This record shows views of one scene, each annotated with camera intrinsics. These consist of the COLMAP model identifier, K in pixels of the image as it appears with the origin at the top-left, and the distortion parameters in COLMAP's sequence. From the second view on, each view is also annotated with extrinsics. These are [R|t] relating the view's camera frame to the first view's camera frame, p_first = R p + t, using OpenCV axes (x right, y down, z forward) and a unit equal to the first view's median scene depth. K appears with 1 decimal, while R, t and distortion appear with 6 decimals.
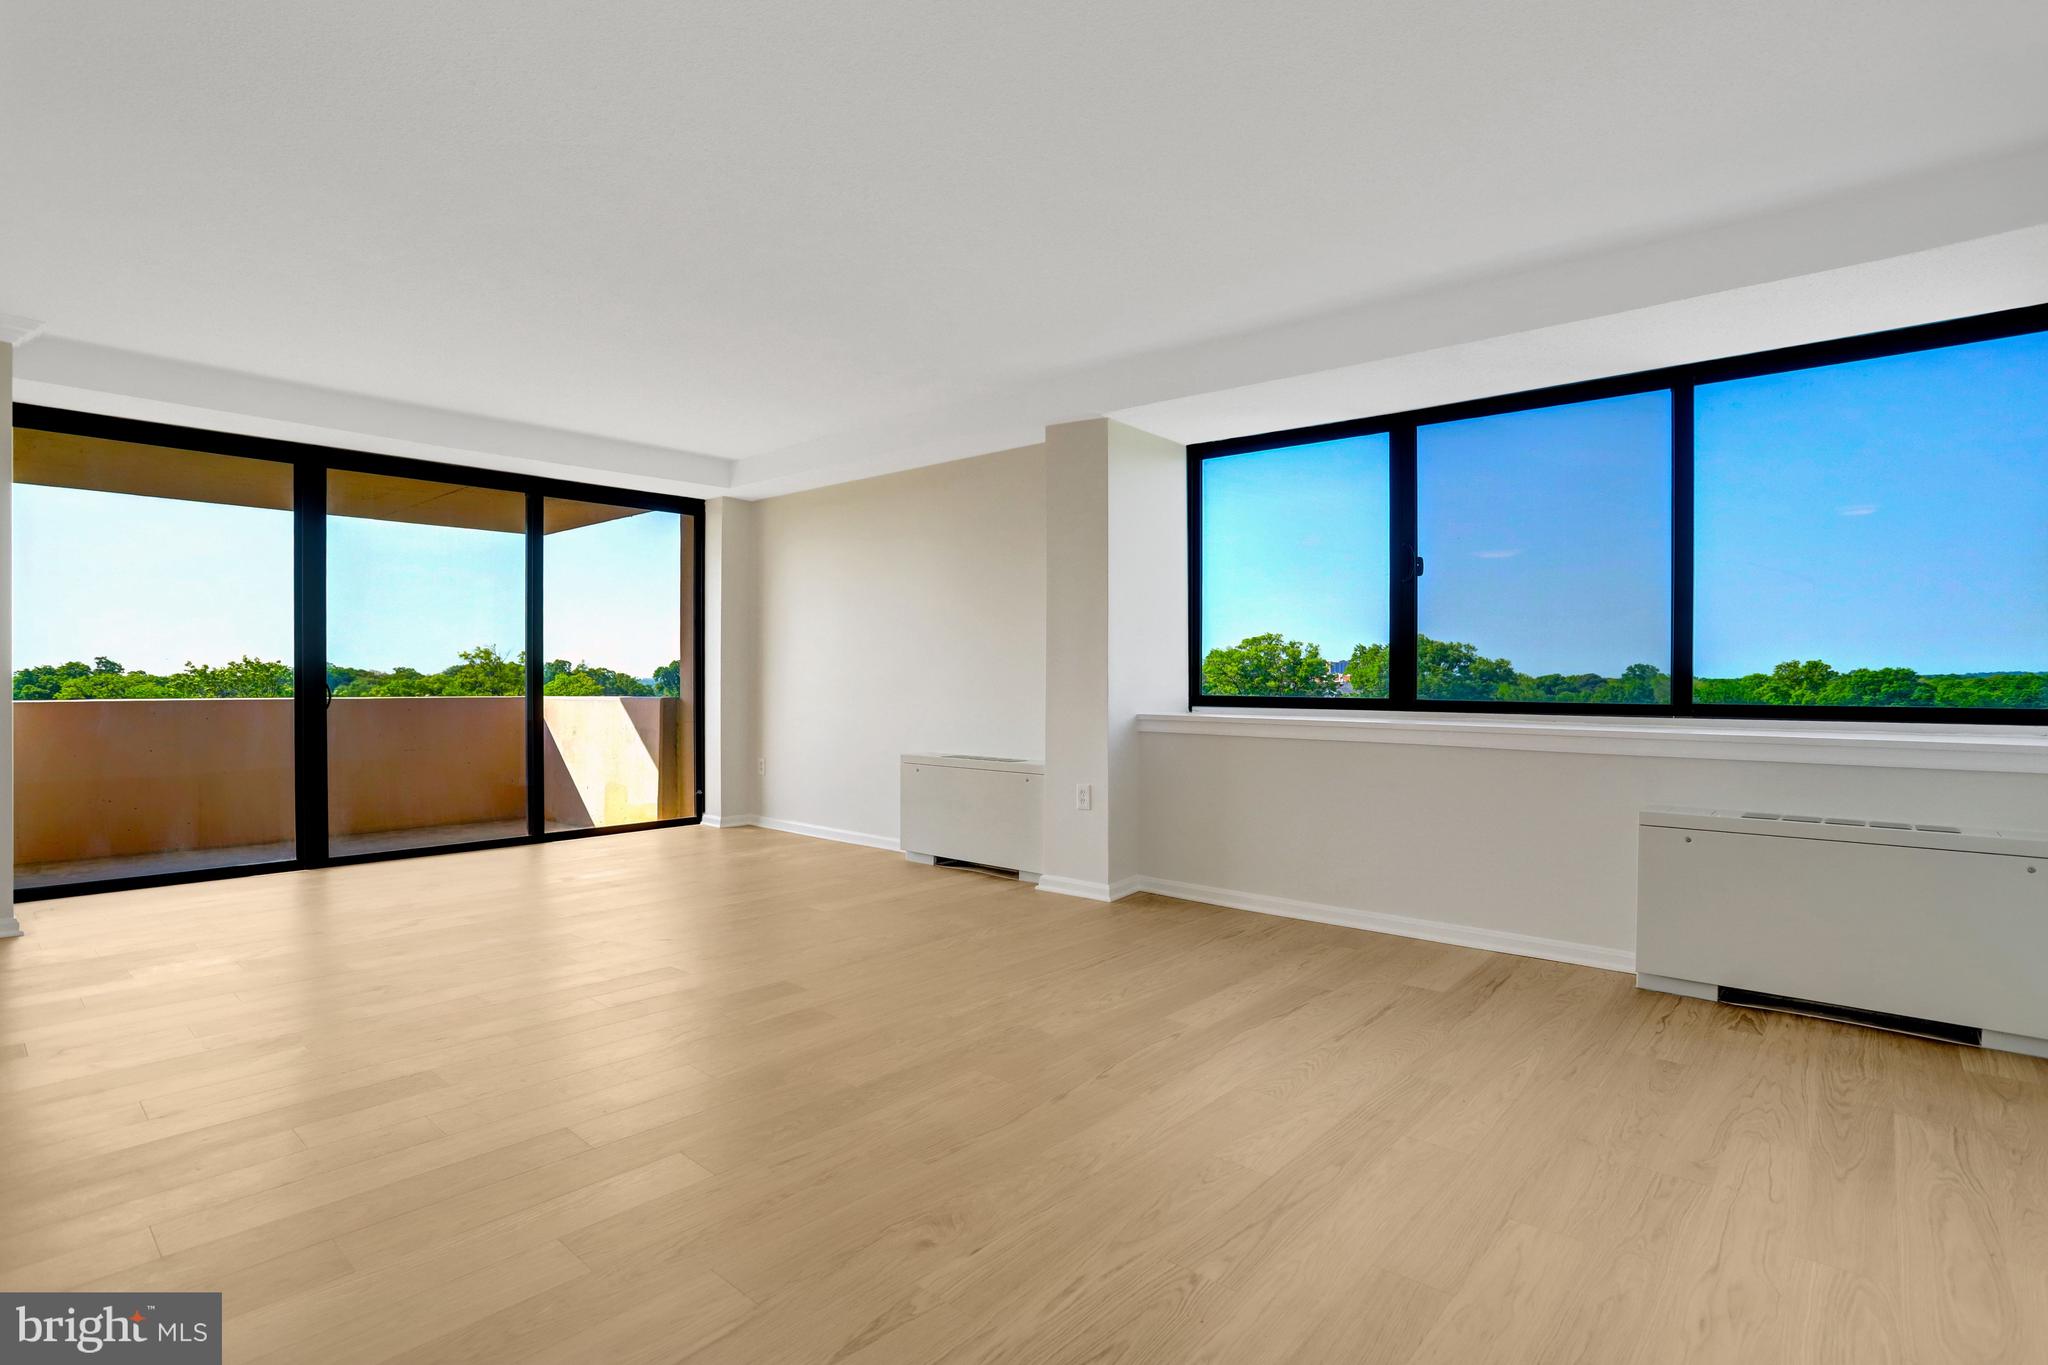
lens RADIAL K [[1006.0, 0, 1032.5], [0, 1006.0, 673.4], [0, 0, 1]] dist [-0.002549, 0.000139]
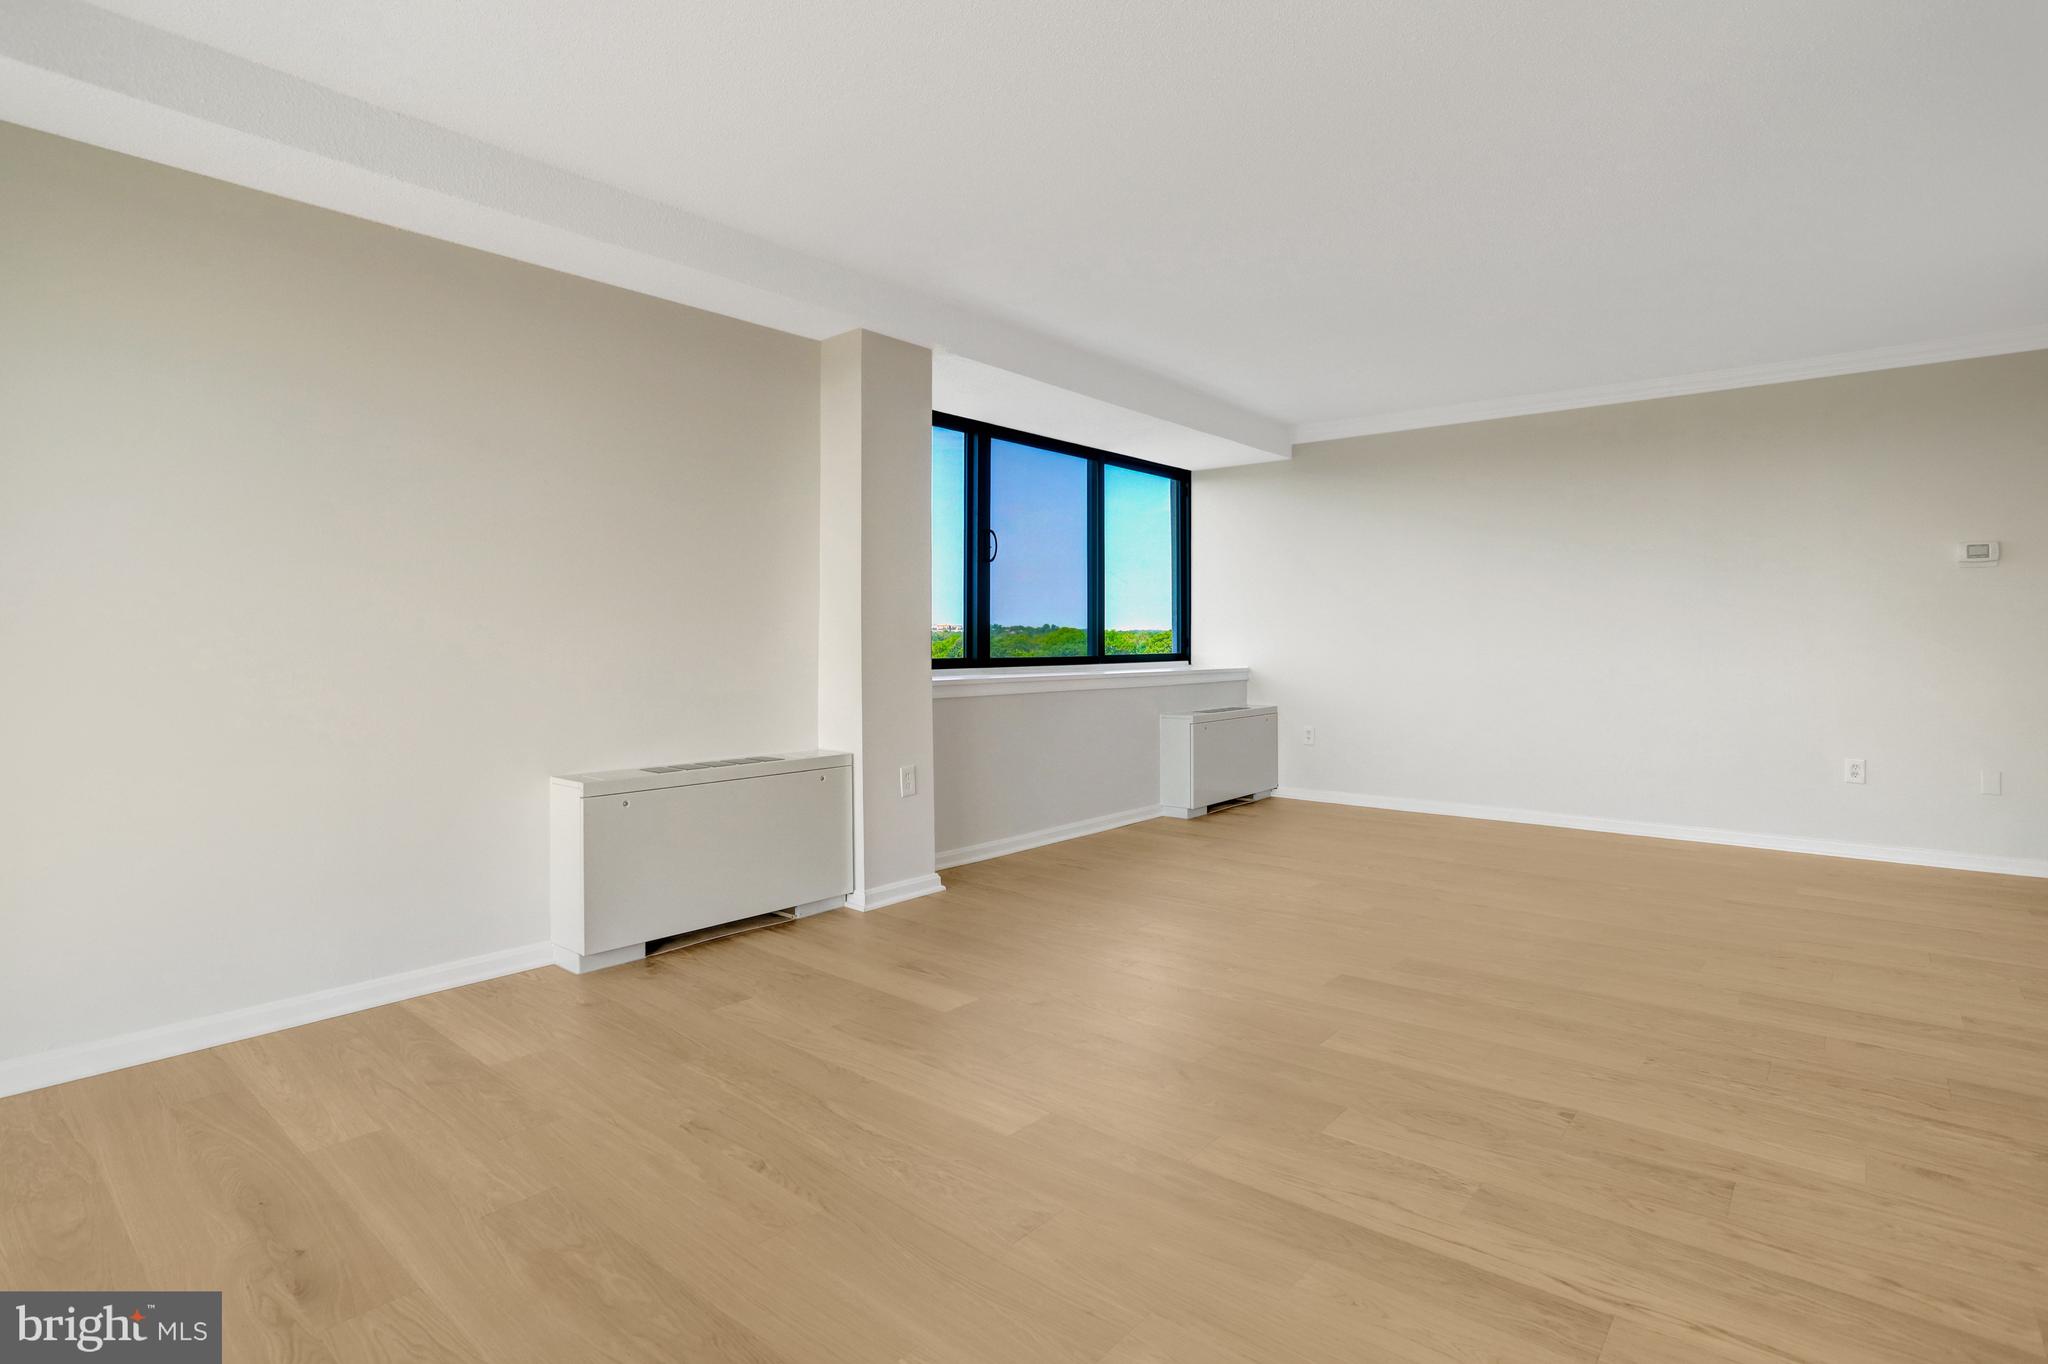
lens RADIAL K [[1021.7, 0, 1054.1], [0, 1021.7, 684.1], [0, 0, 1]] dist [-0.004101, 0.000192]
pose [[-0.010302, -0.045689, 0.998903, -0.762096], [-0.000820, 0.998956, 0.045683, 0.000498], [-0.999947, -0.000348, -0.010329, 0.830210]]
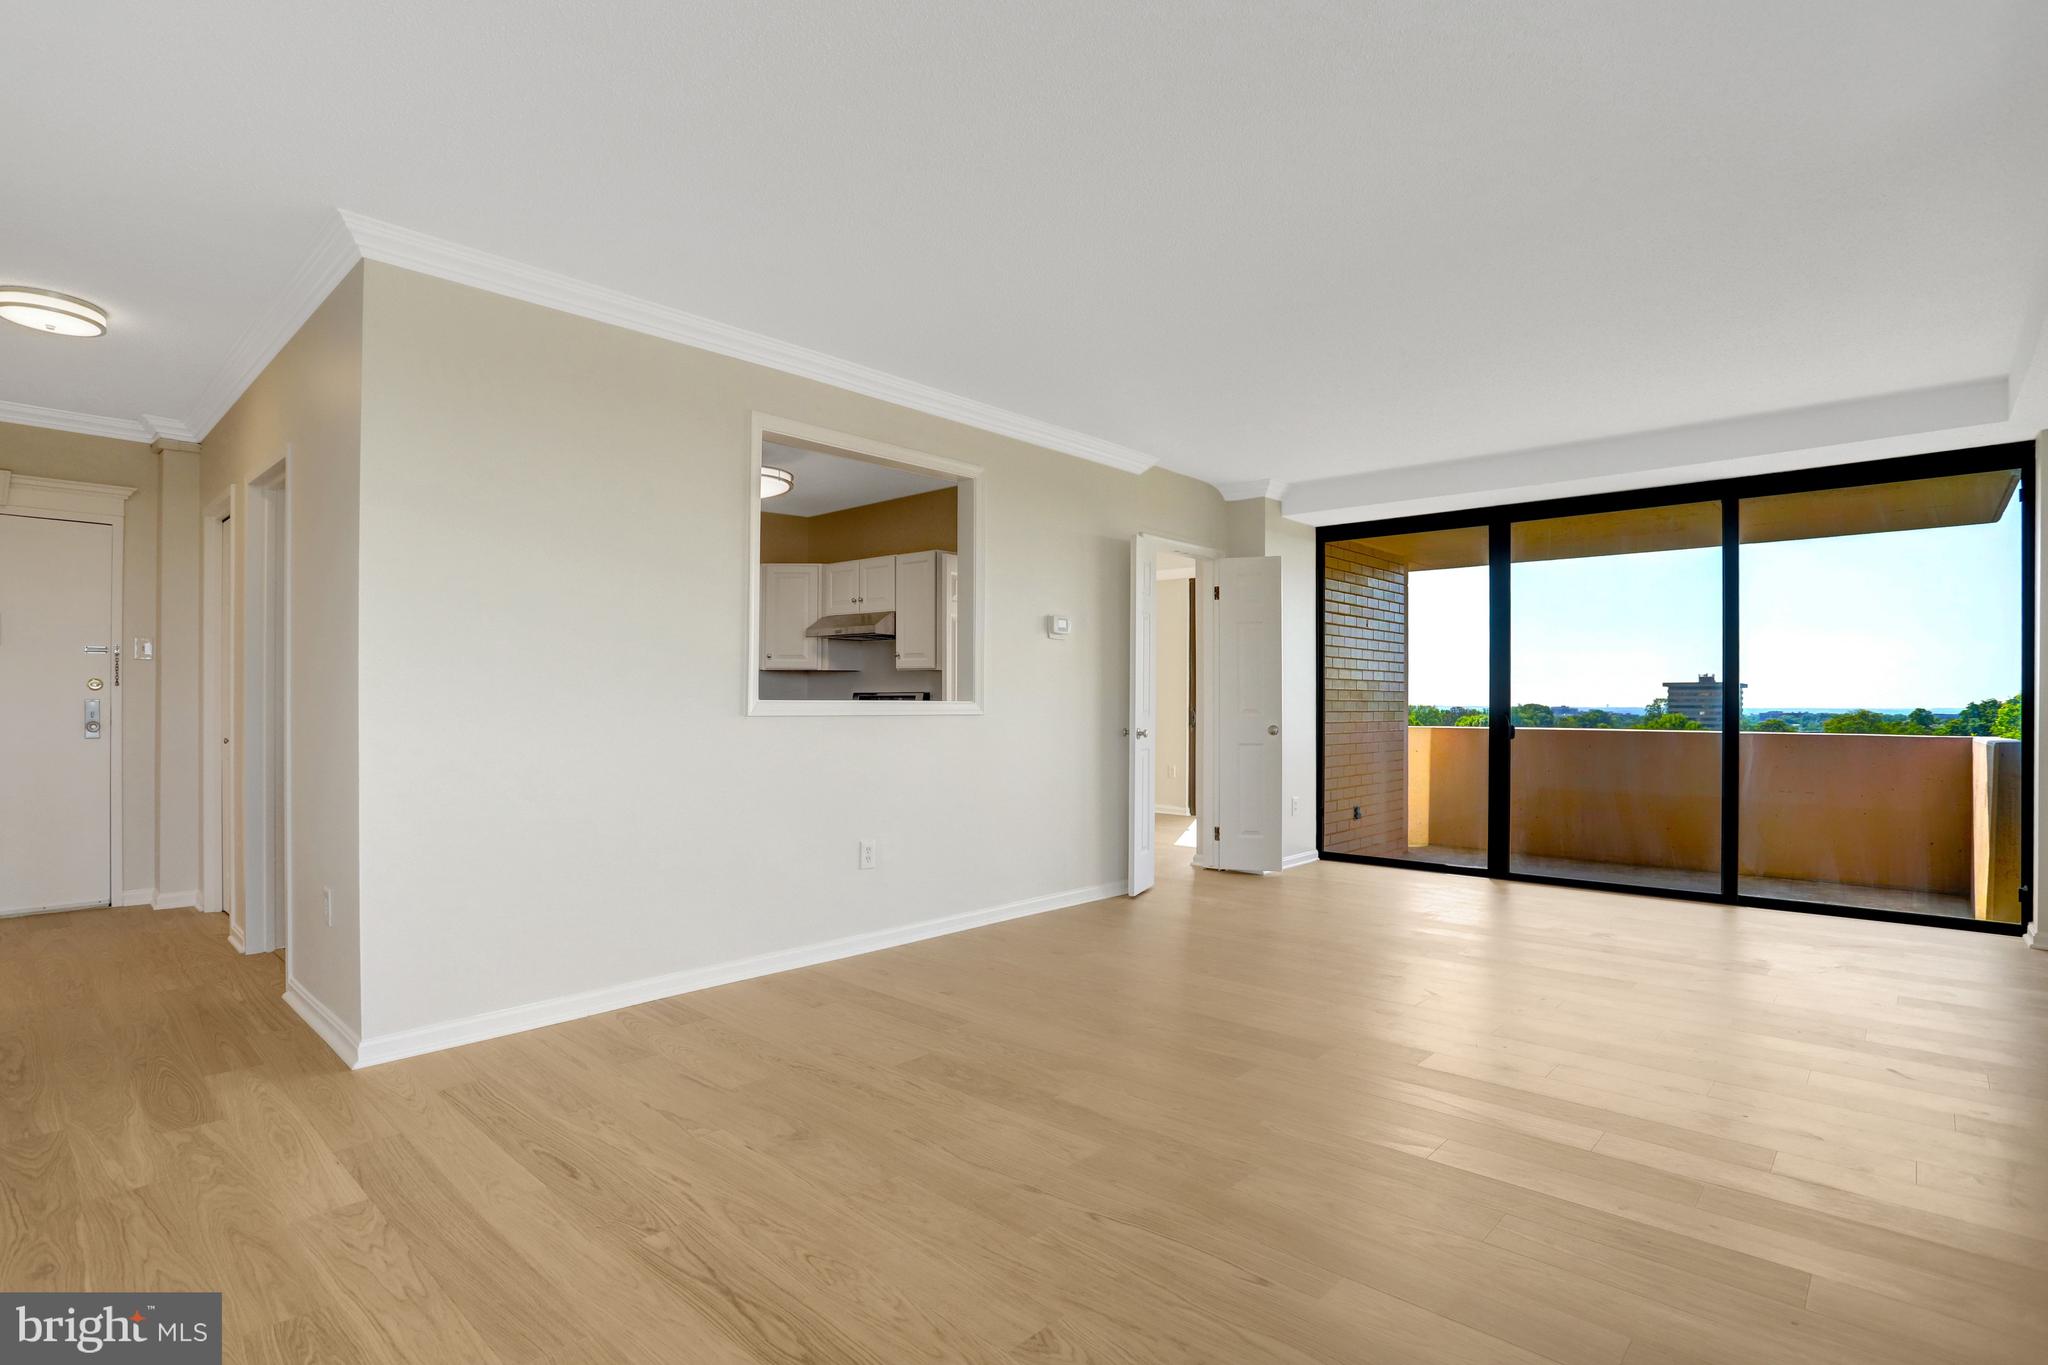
lens RADIAL K [[1020.6, 0, 1031.8], [0, 1020.6, 703.9], [0, 0, 1]] dist [-0.038255, 0.022974]
pose [[-0.021696, -0.002652, -0.999761, 0.450151], [-0.001301, 0.999996, -0.002624, -0.001441], [0.999764, 0.001244, -0.021700, 0.498663]]
